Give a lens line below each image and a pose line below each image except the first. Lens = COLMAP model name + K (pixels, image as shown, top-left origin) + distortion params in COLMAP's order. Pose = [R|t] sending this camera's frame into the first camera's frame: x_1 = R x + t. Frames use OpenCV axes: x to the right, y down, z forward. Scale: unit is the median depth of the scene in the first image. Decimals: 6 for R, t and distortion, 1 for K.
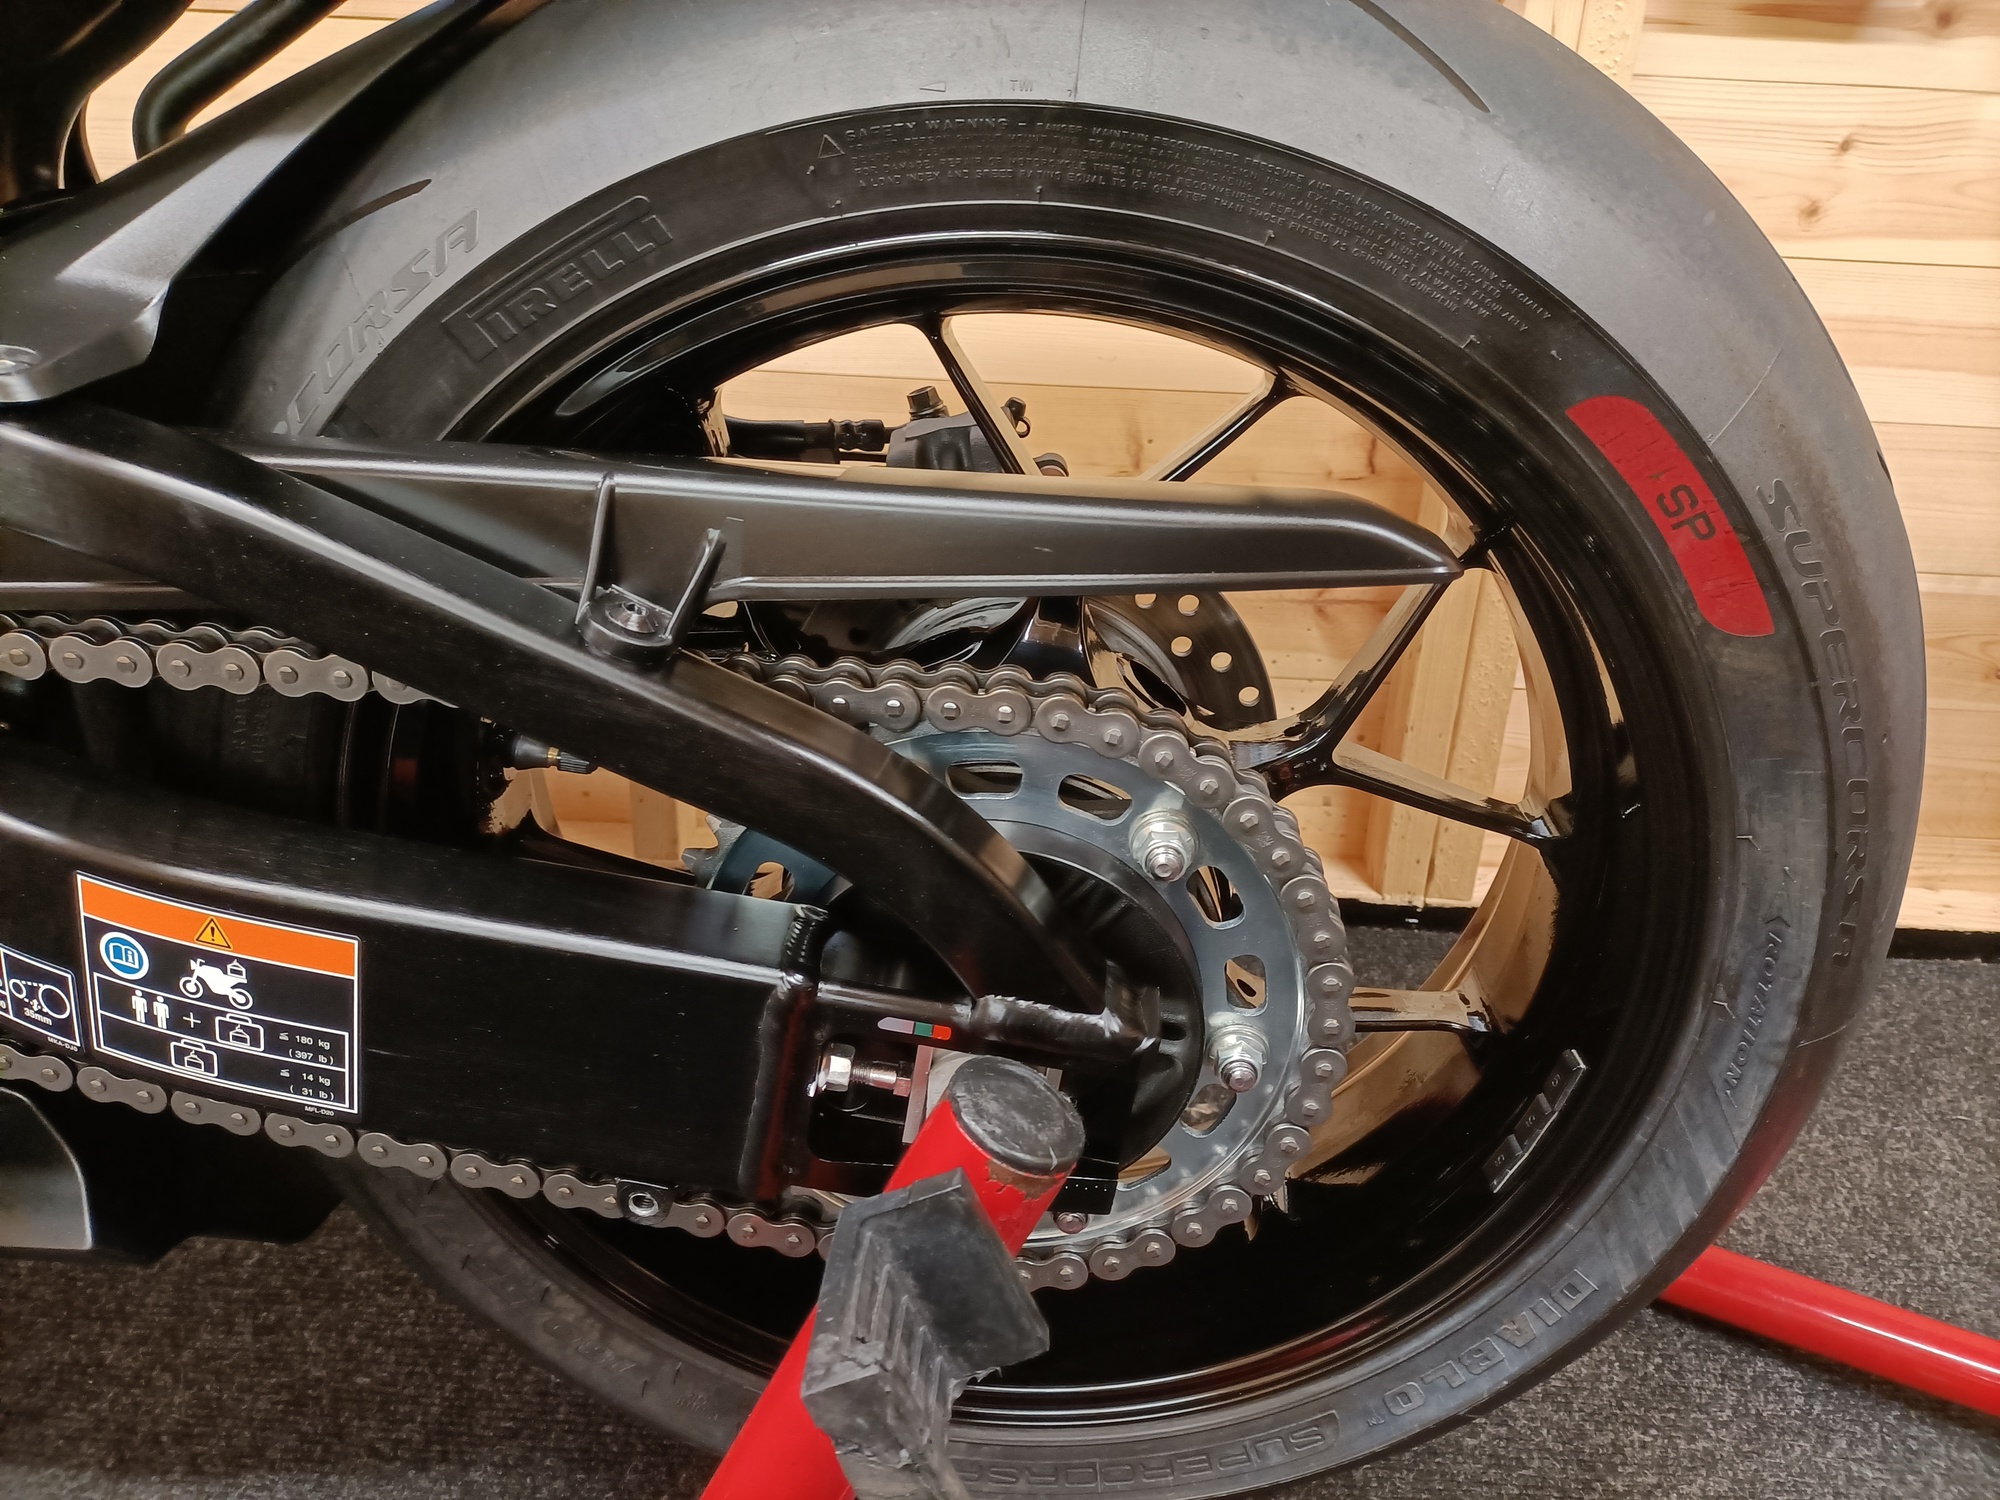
lens RADIAL K [[1488.3, 0, 979.0], [0, 1488.3, 748.6], [0, 0, 1]] dist [0.044859, -0.060018]
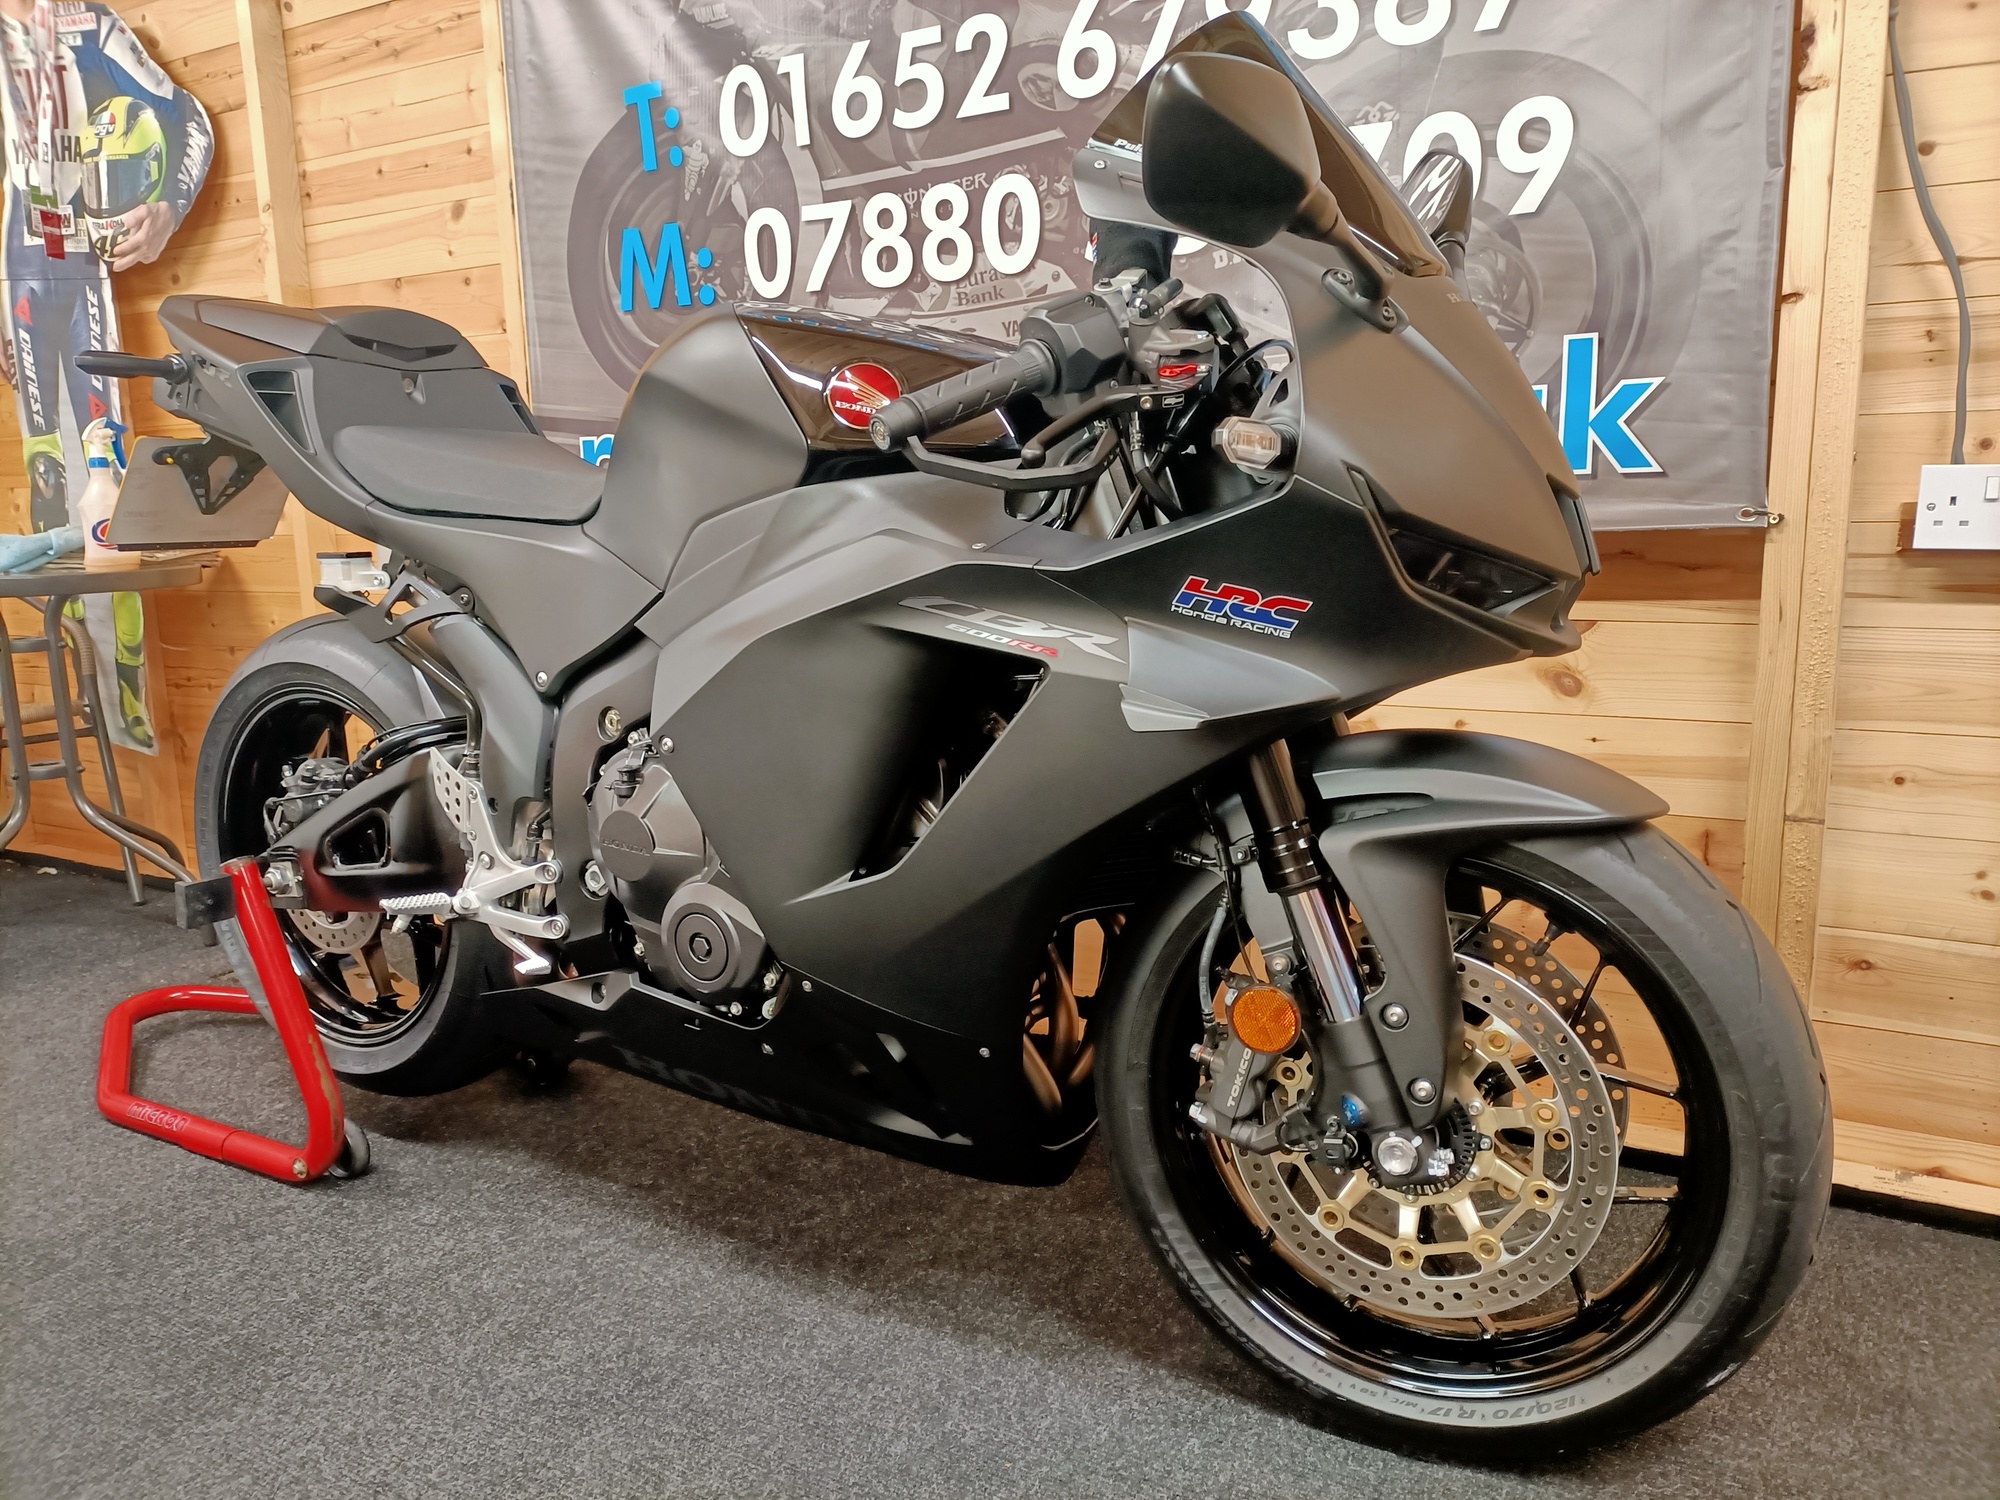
lens RADIAL K [[1495.6, 0, 1022.1], [0, 1495.6, 760.6], [0, 0, 1]] dist [0.049622, -0.058853]
pose [[0.883276, 0.028600, -0.467980, 0.535654], [-0.140964, 0.968156, -0.206890, 0.192730], [0.447161, 0.248709, 0.859180, -0.985721]]
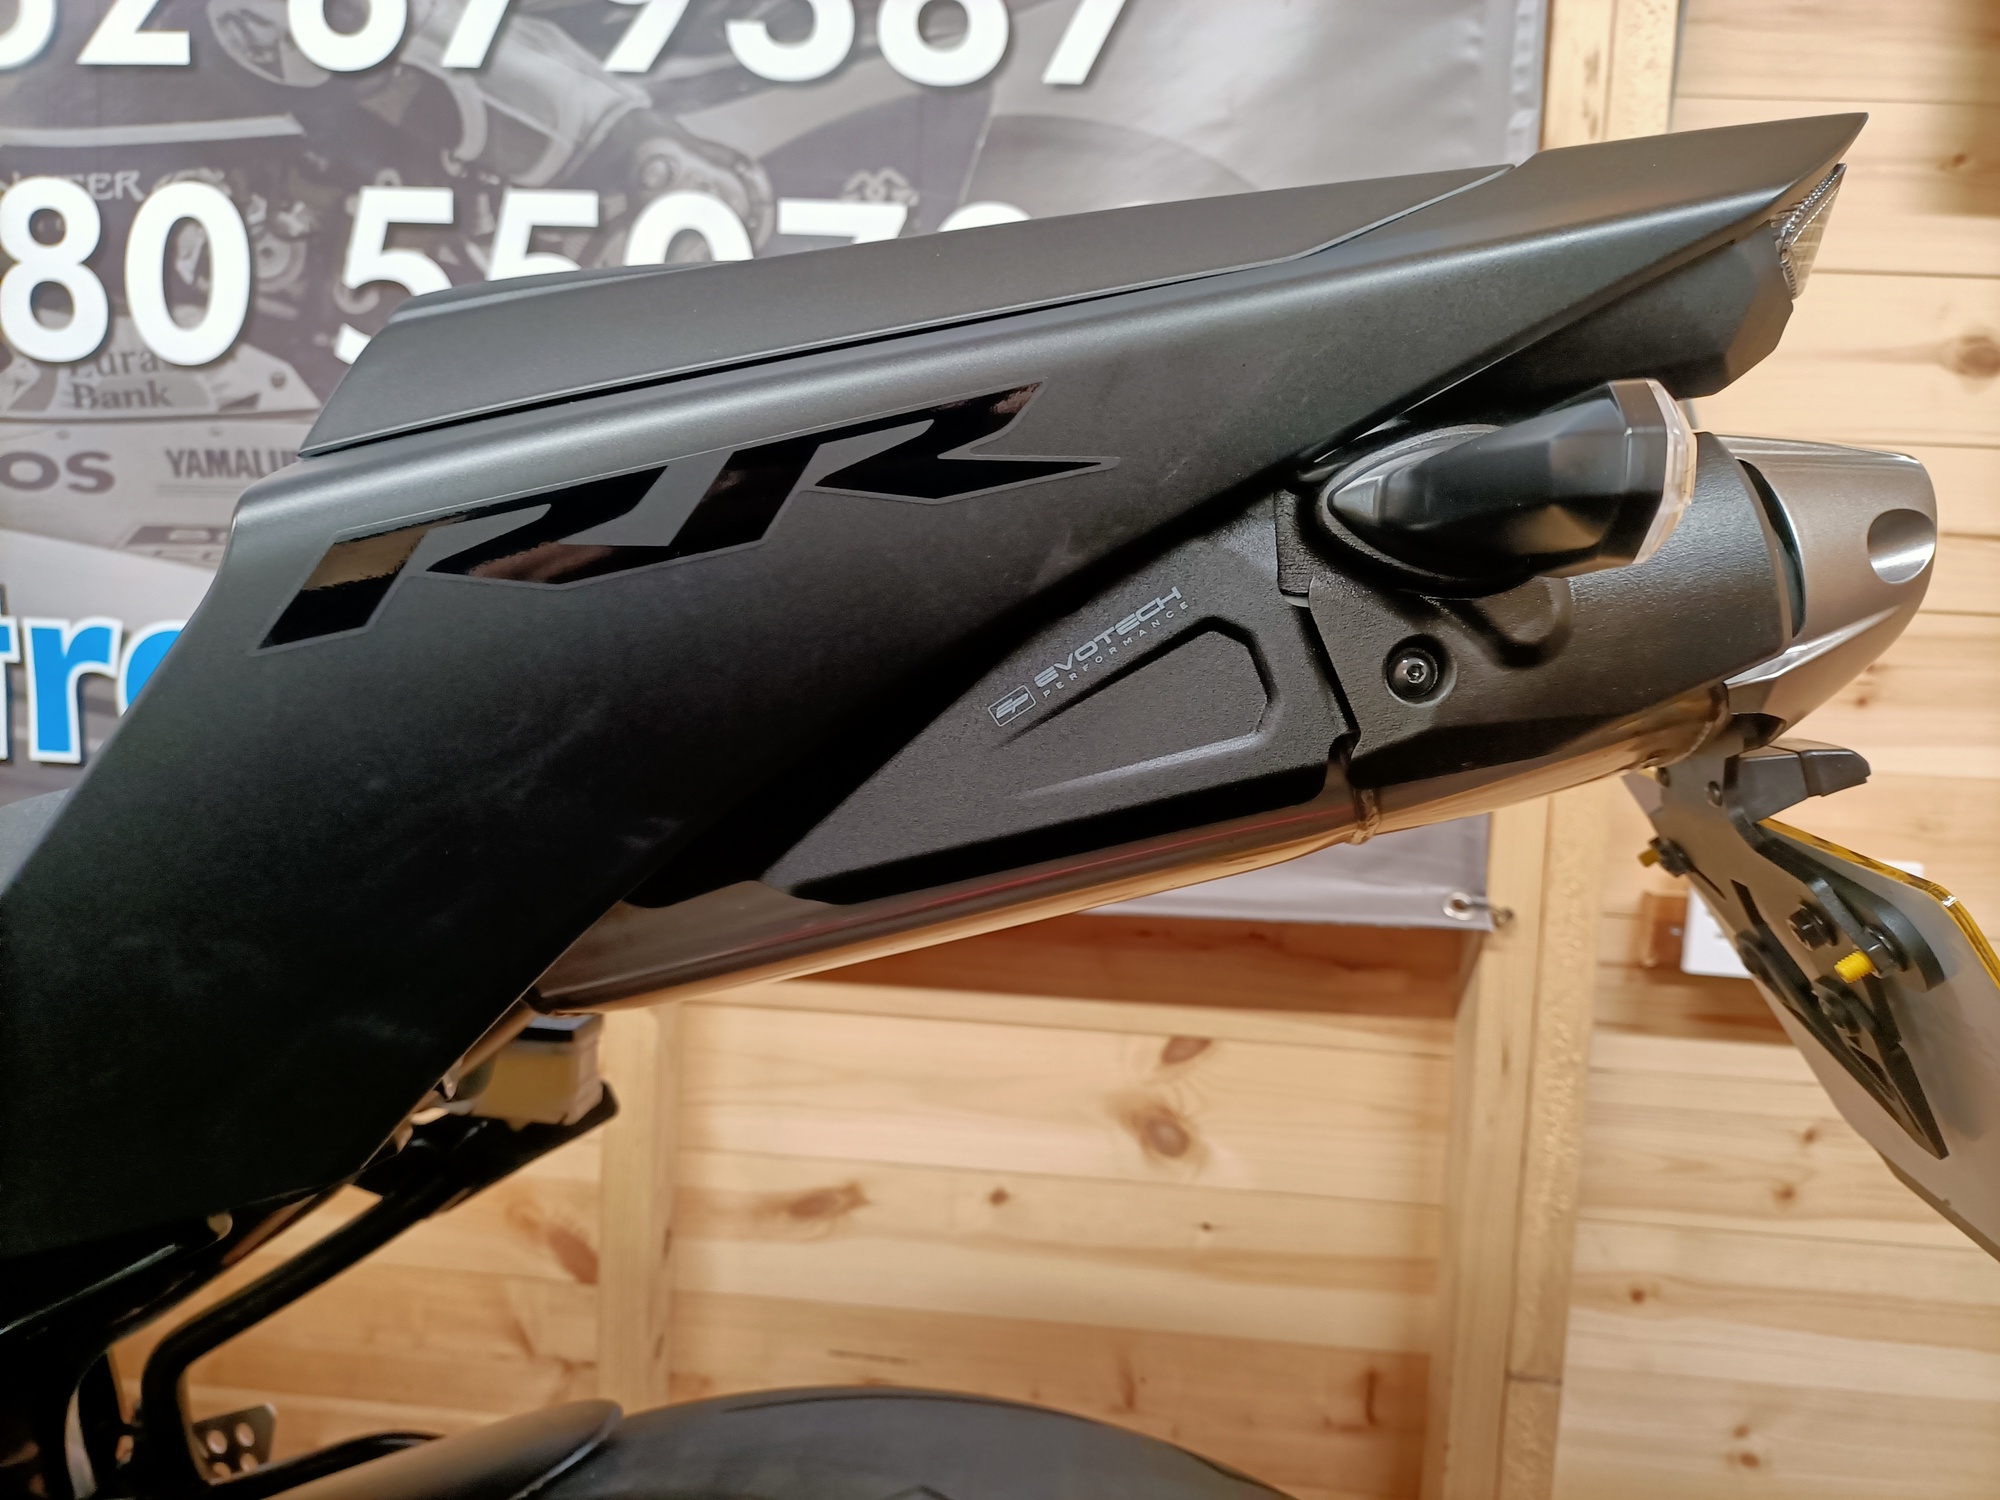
lens RADIAL K [[1517.1, 0, 1000.0], [0, 1517.1, 750.0], [0, 0, 1]] dist [-0.000753, 0.000320]
pose [[0.998515, 0.016189, -0.052020, 0.097539], [-0.032234, 0.945329, -0.324521, -0.400907], [0.043922, 0.325716, 0.944447, -0.127848]]
